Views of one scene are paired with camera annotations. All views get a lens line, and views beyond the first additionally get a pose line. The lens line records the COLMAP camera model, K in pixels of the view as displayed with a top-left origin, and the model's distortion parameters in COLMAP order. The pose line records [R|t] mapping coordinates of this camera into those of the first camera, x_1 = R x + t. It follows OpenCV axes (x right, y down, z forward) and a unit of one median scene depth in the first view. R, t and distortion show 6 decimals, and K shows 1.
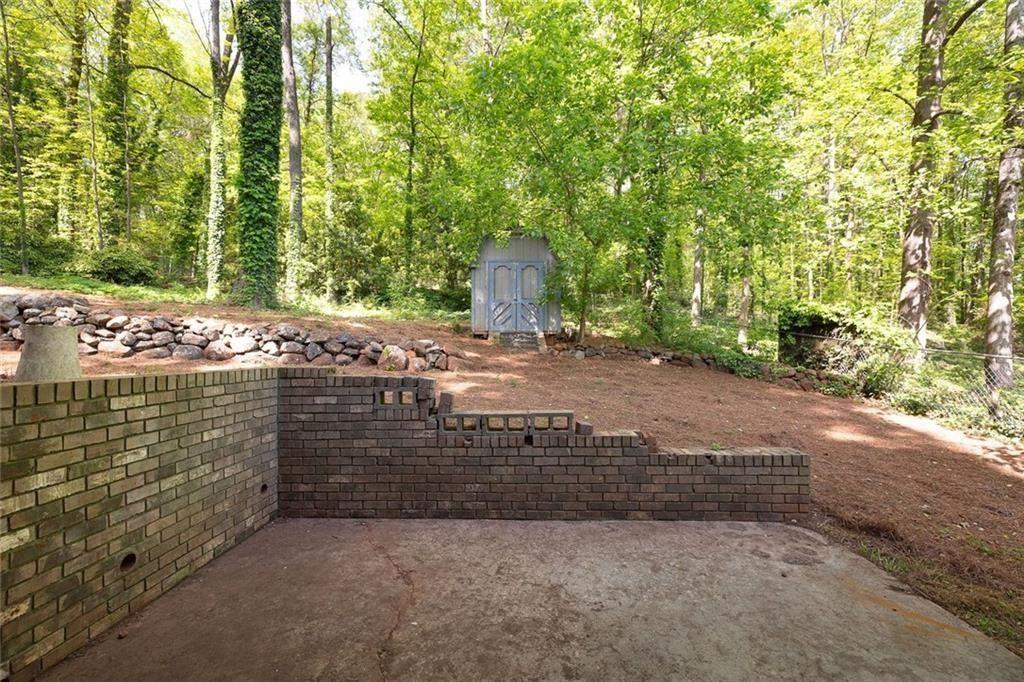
lens RADIAL K [[424.2, 0, 512.0], [0, 424.2, 341.0], [0, 0, 1]] dist [0.008904, -0.000041]
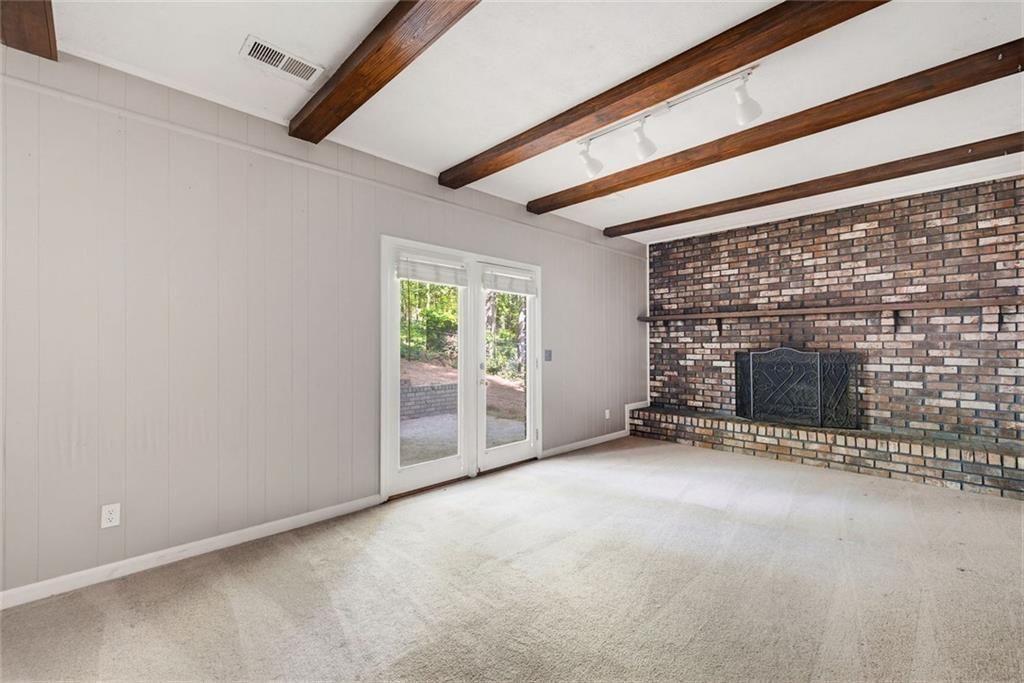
lens RADIAL K [[424.2, 0, 512.0], [0, 424.2, 341.5], [0, 0, 1]] dist [0.008904, -0.000041]
pose [[0.679234, 0.009775, 0.733857, -0.270120], [-0.015600, 0.999878, 0.001121, 0.011208], [-0.733756, -0.012210, 0.679303, -0.241980]]
